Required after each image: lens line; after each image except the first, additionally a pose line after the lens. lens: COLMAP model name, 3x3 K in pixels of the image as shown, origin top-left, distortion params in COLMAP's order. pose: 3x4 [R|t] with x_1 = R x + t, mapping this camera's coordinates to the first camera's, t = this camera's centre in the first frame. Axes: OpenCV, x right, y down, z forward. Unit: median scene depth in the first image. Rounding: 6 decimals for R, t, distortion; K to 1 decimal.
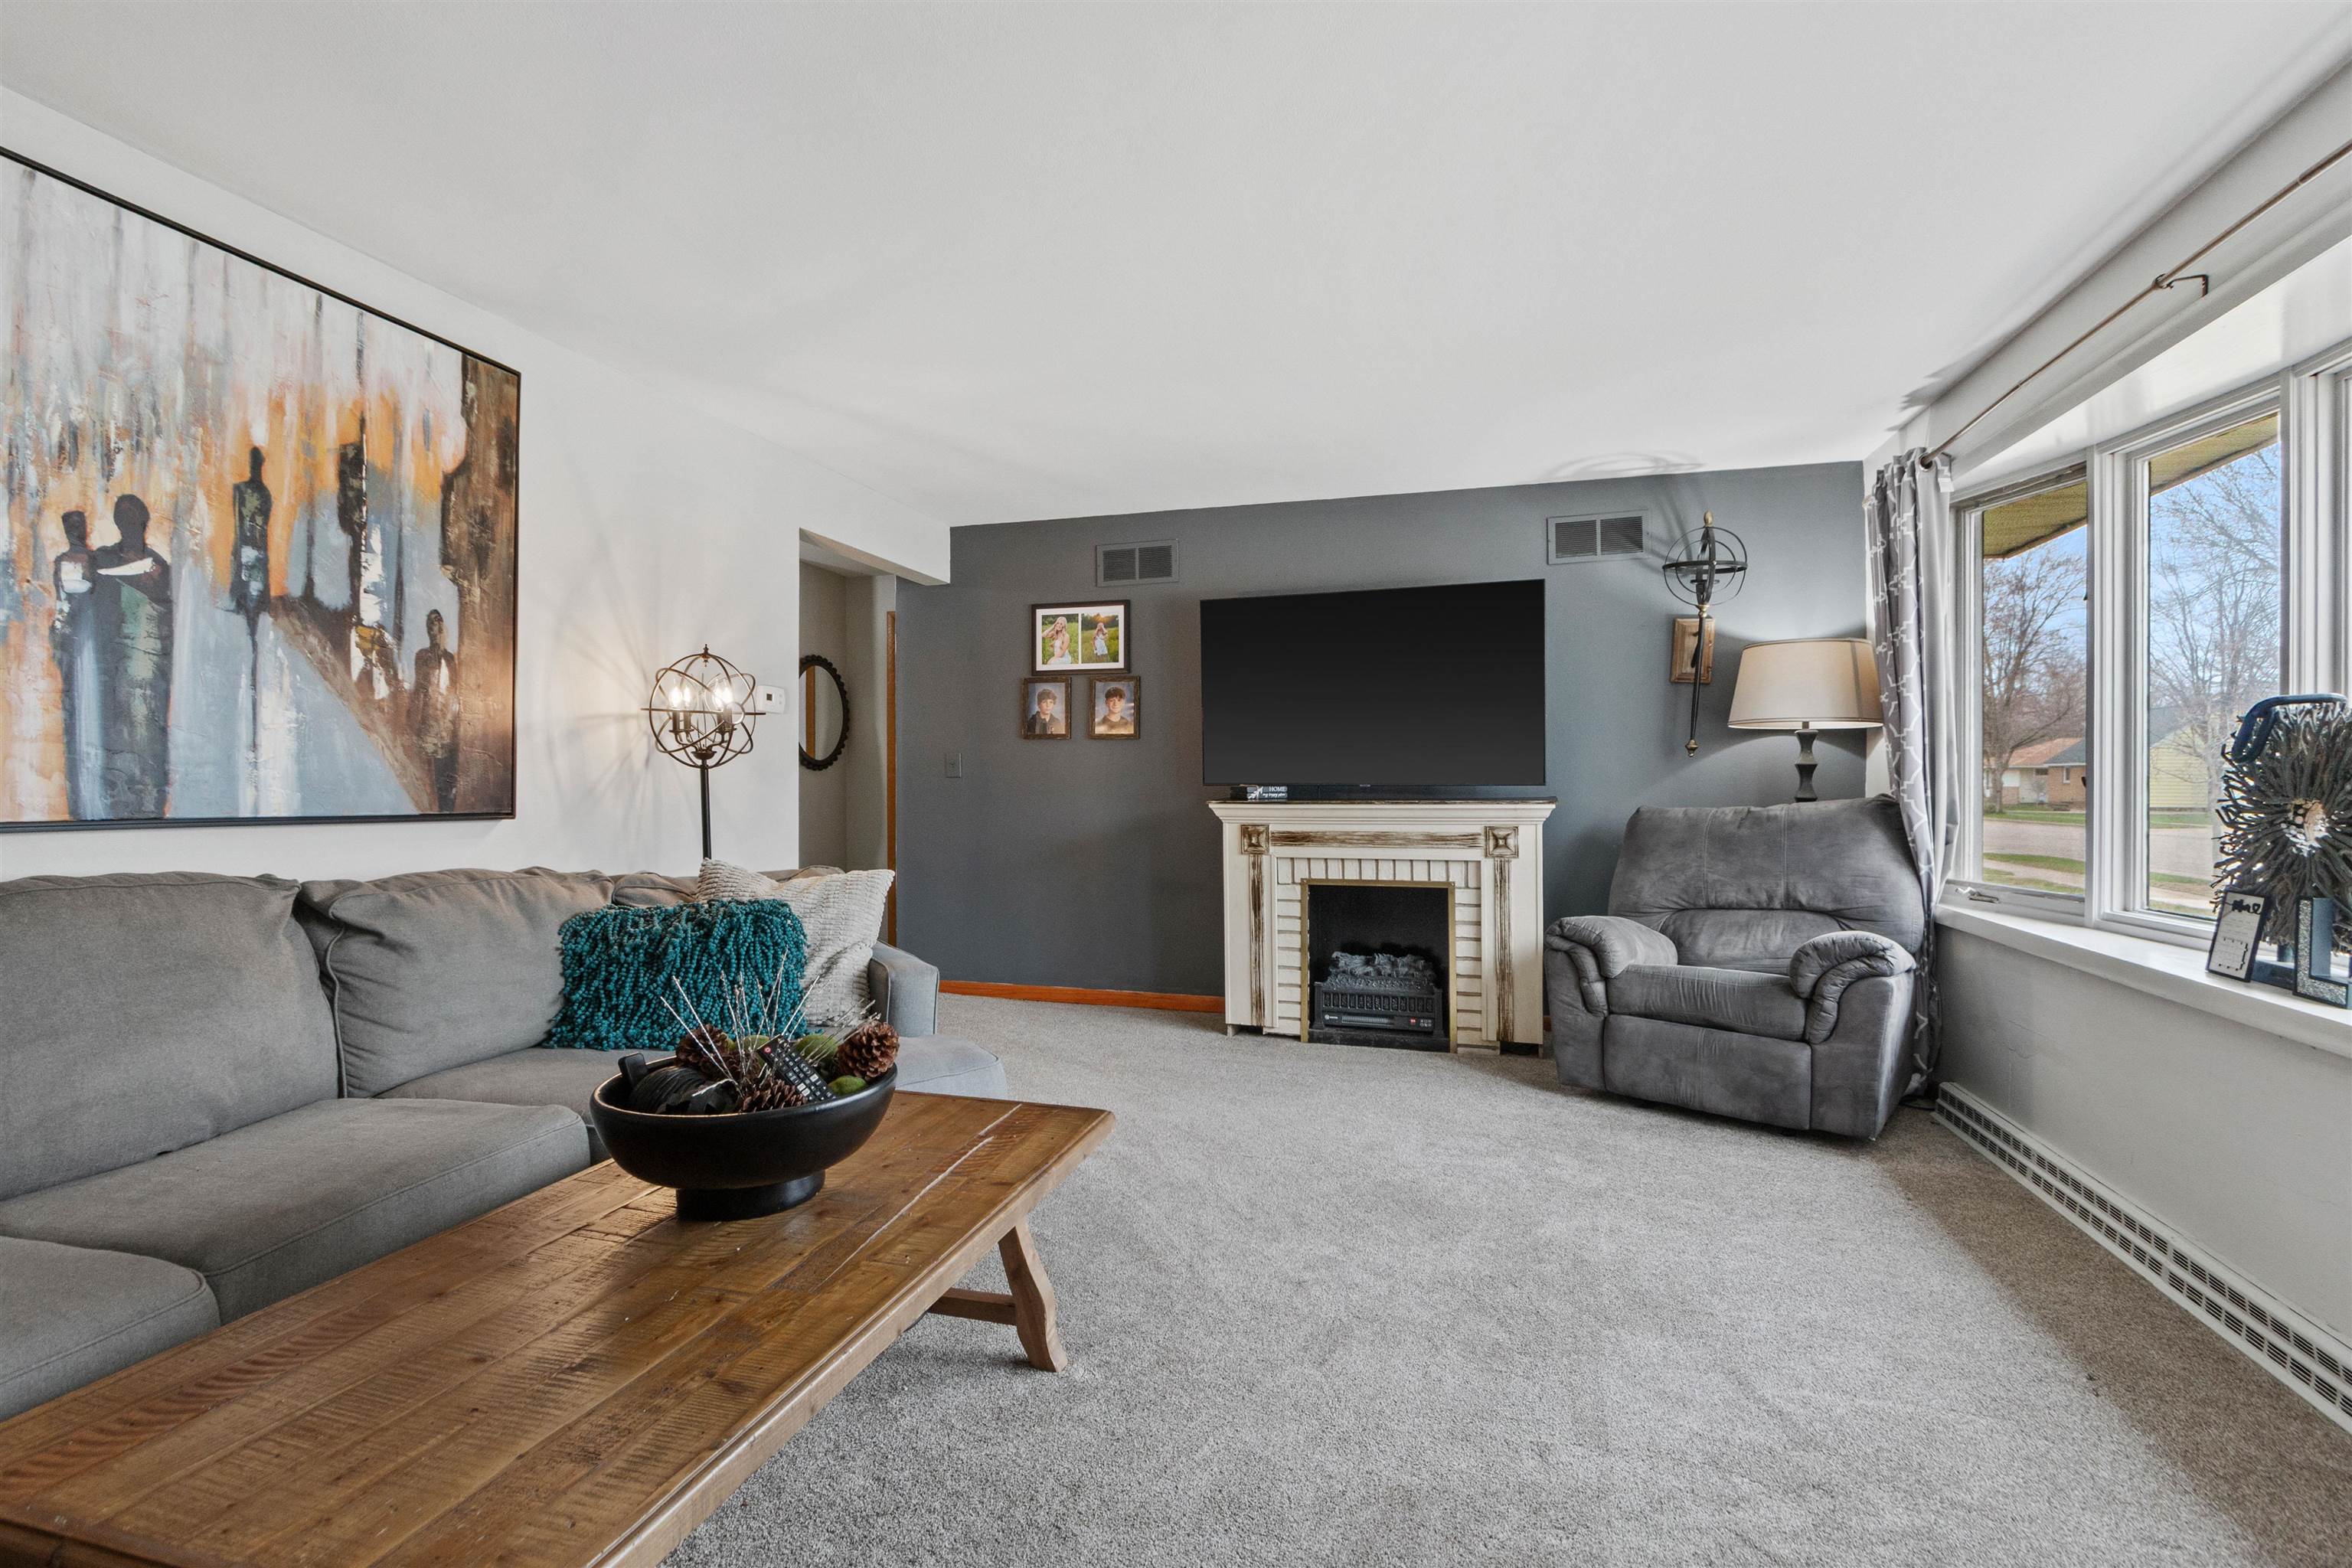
lens RADIAL K [[1075.1, 0, 1180.3], [0, 1075.1, 776.9], [0, 0, 1]] dist [0.006667, -0.000554]
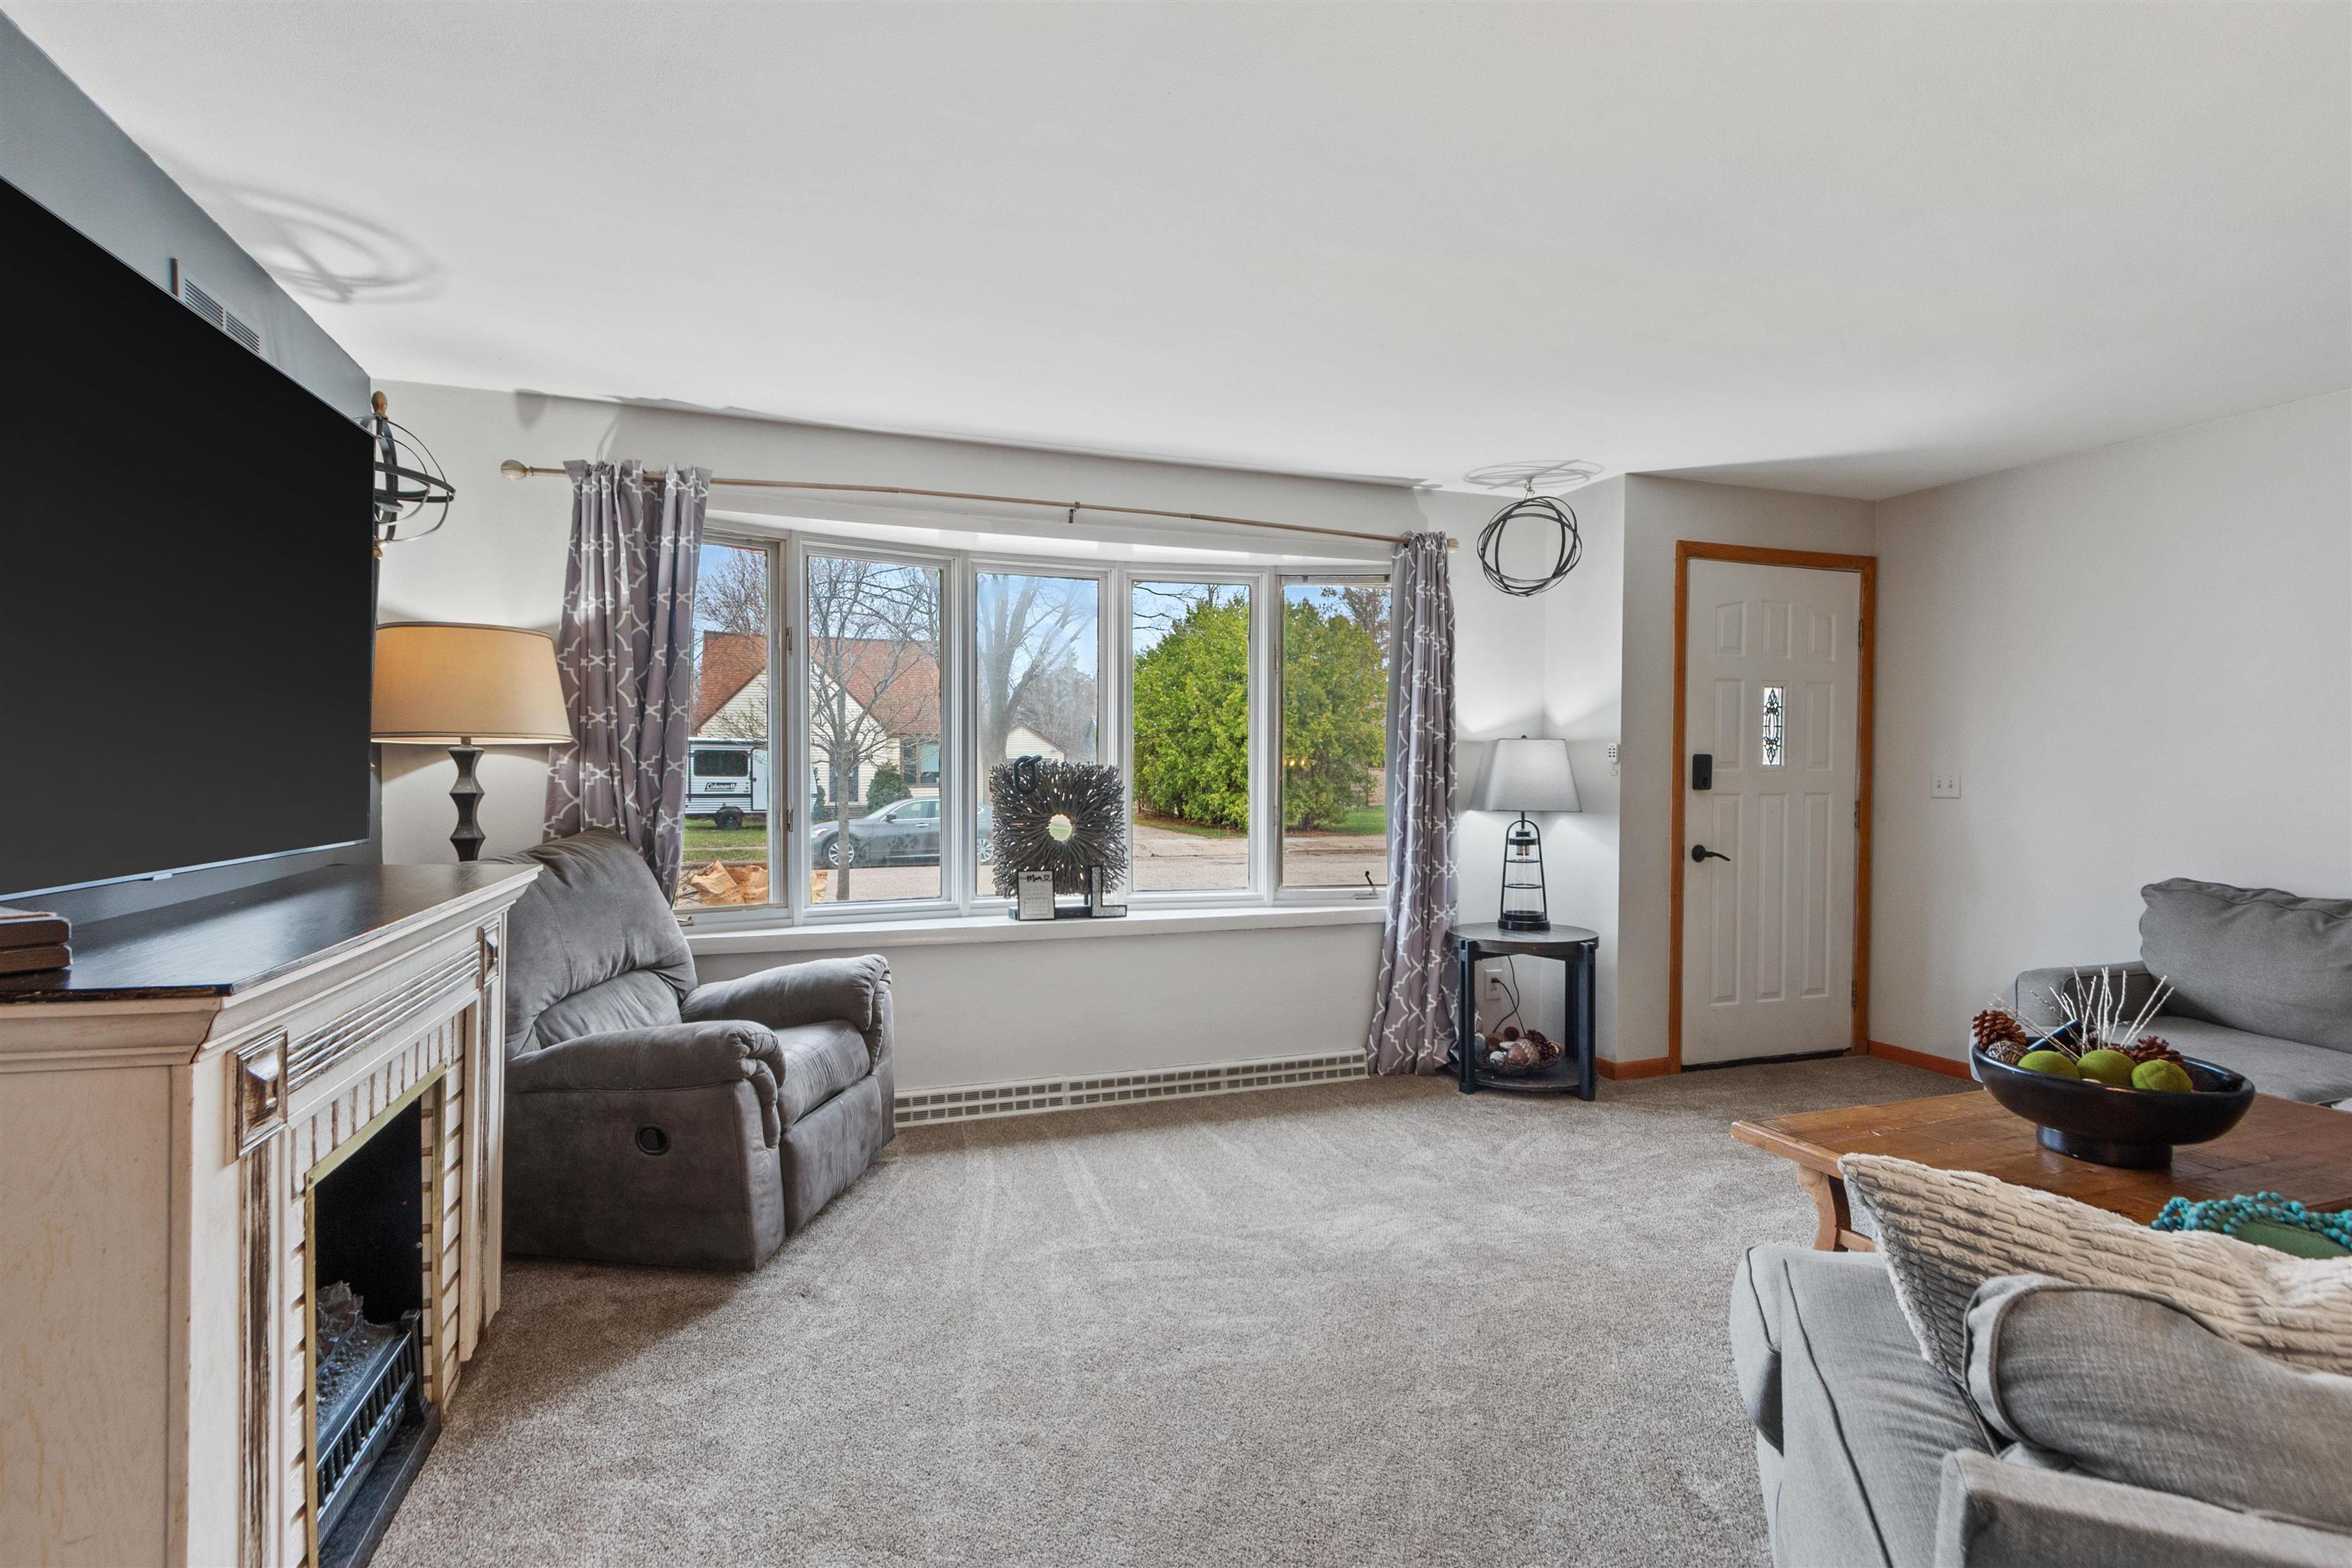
lens RADIAL K [[1075.1, 0, 1177.2], [0, 1075.1, 776.4], [0, 0, 1]] dist [0.006667, -0.000554]
pose [[-0.572159, -0.008298, 0.820101, -0.306588], [-0.000915, 0.999955, 0.009480, -0.030879], [-0.820142, 0.004674, -0.572141, 1.023352]]
